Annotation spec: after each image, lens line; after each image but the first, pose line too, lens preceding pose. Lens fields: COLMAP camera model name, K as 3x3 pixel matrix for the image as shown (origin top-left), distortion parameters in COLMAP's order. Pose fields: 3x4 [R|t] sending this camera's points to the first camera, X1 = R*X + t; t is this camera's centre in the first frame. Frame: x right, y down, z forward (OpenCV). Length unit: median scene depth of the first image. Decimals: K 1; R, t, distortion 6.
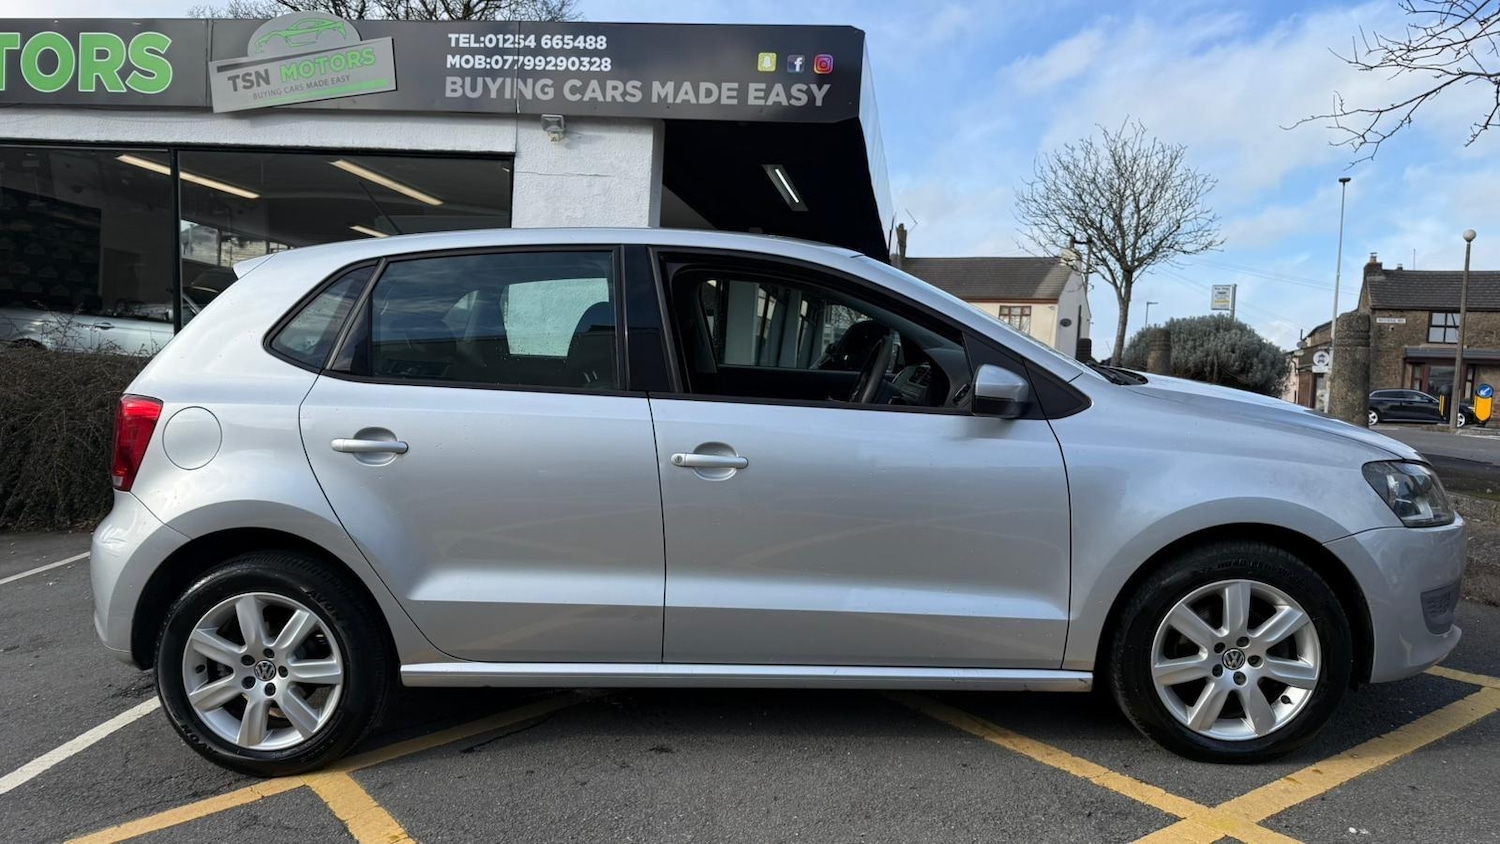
lens RADIAL K [[1053.9, 0, 745.9], [0, 1053.9, 419.4], [0, 0, 1]] dist [0.019866, -0.024613]
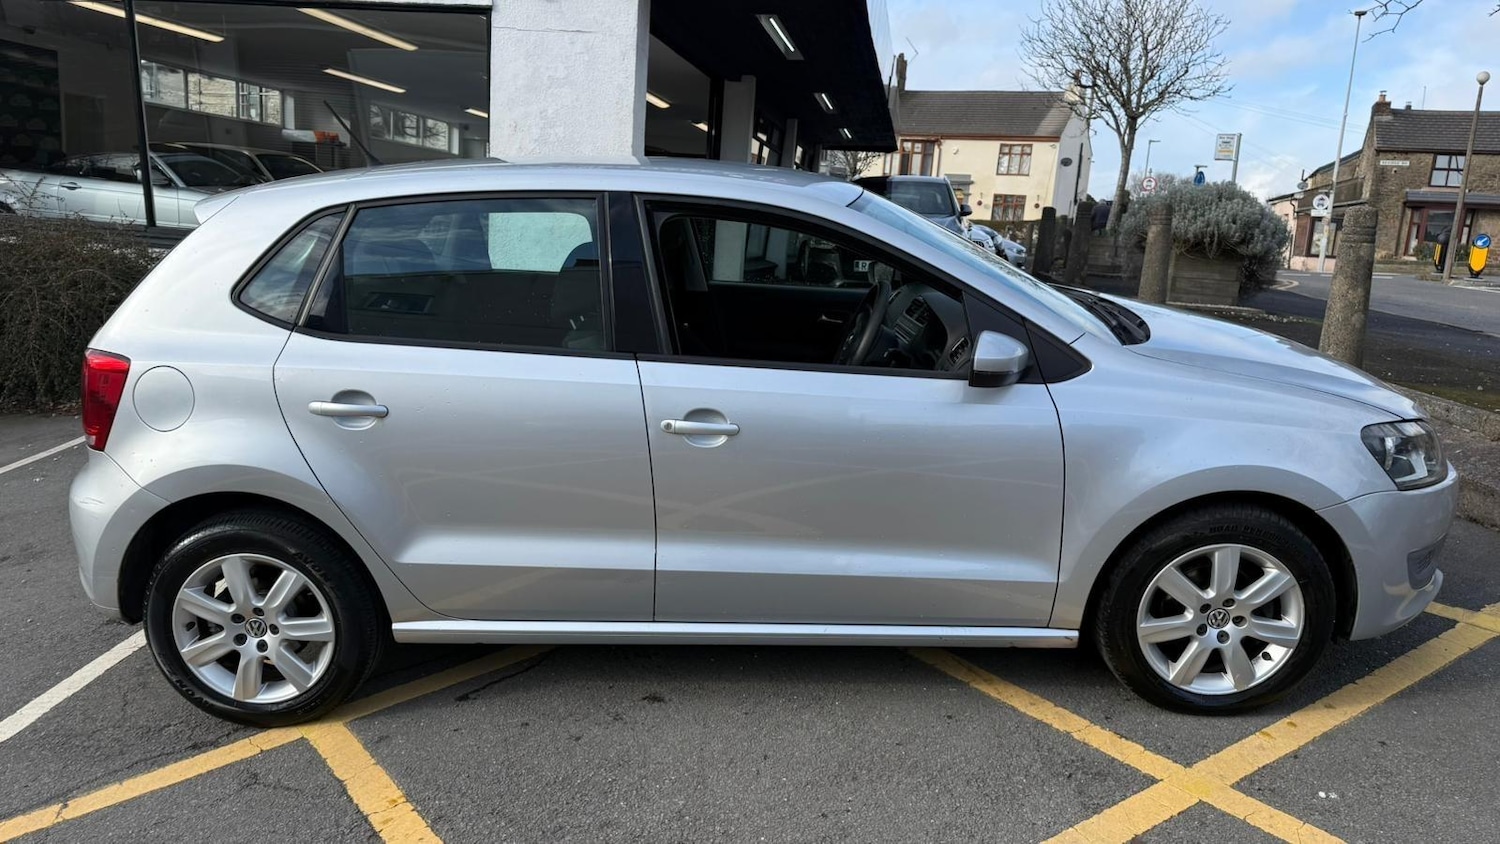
lens RADIAL K [[1053.9, 0, 754.1], [0, 1053.9, 416.0], [0, 0, 1]] dist [0.019866, -0.024613]
pose [[0.999880, 0.001547, 0.015411, 0.000237], [-0.003851, 0.988588, 0.150597, -0.035272], [-0.015002, -0.150638, 0.988475, 0.010730]]
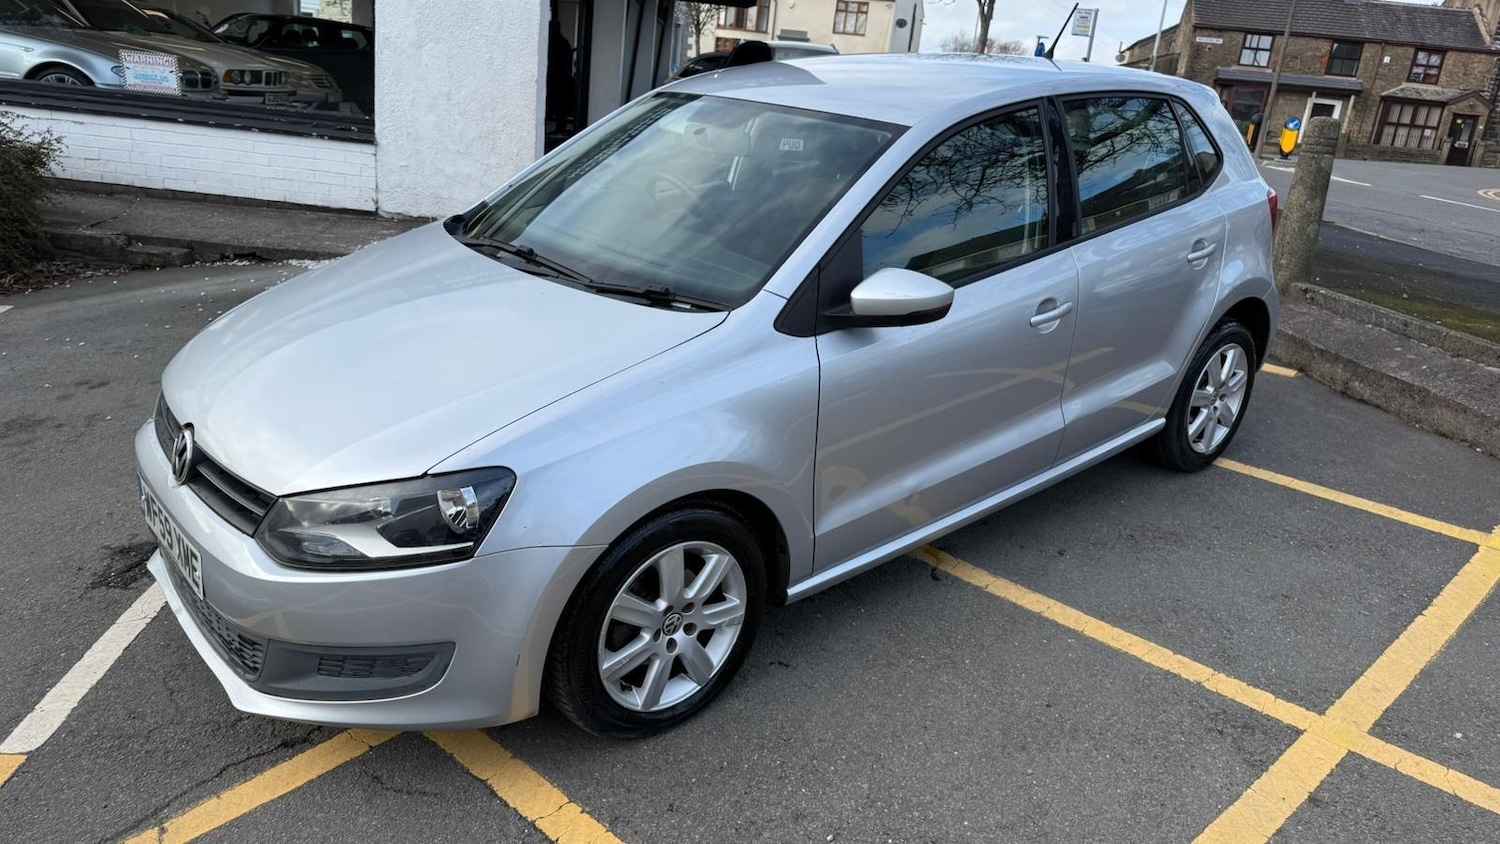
lens RADIAL K [[1053.9, 0, 739.3], [0, 1053.9, 423.3], [0, 0, 1]] dist [0.019866, -0.024613]
pose [[0.984855, -0.013163, 0.172881, -0.089848], [-0.036743, 0.958620, 0.282306, -0.054838], [-0.169443, -0.284383, 0.943618, 0.049293]]
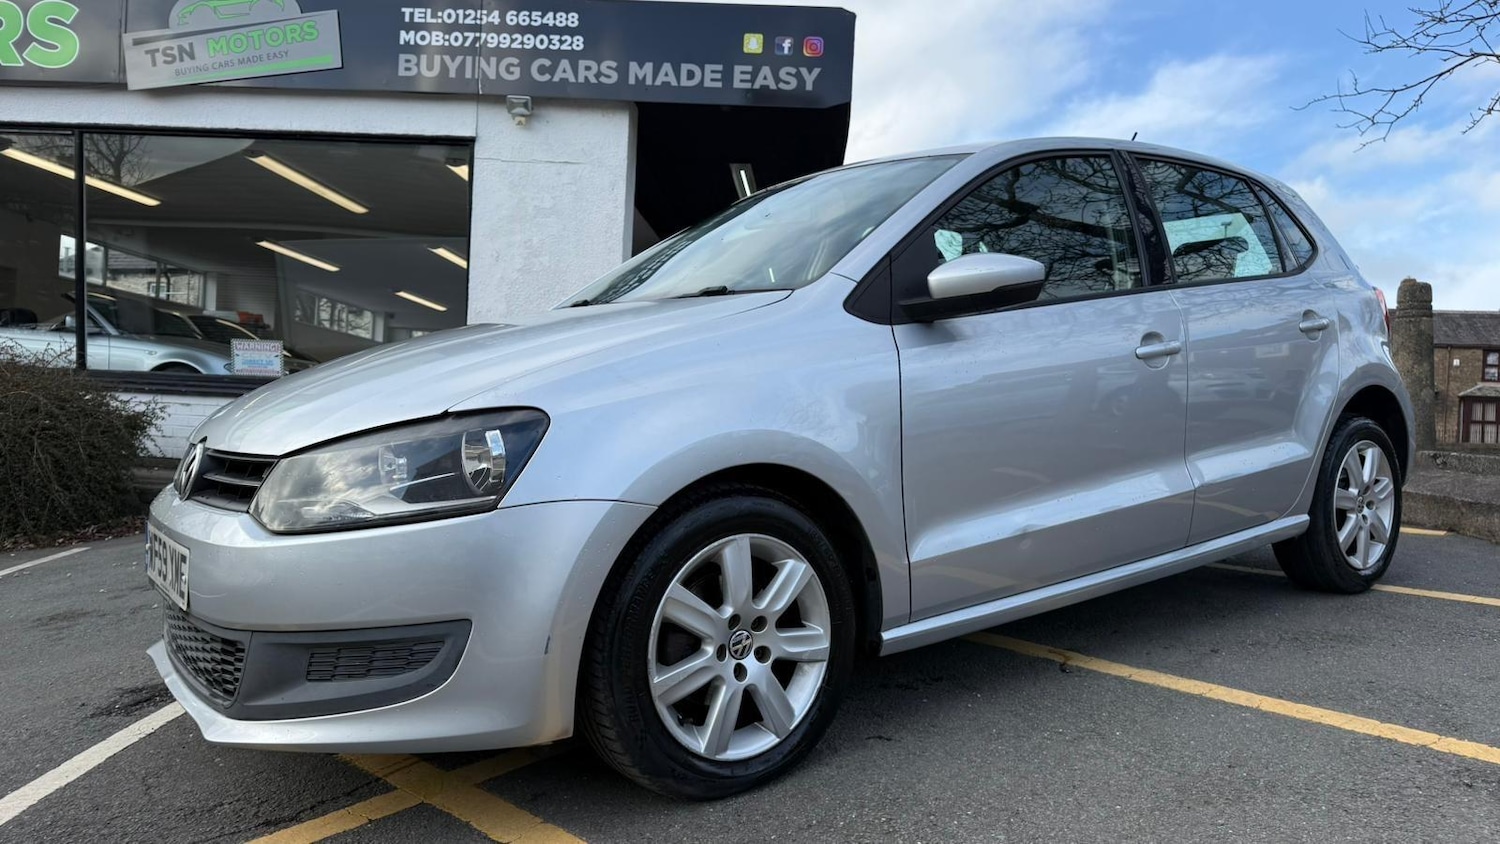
lens RADIAL K [[1053.9, 0, 749.7], [0, 1053.9, 428.6], [0, 0, 1]] dist [0.019866, -0.024613]
pose [[0.994441, -0.011454, 0.104670, -0.081392], [0.015063, 0.999317, -0.033749, 0.034763], [-0.104212, 0.035138, 0.993934, 0.071758]]
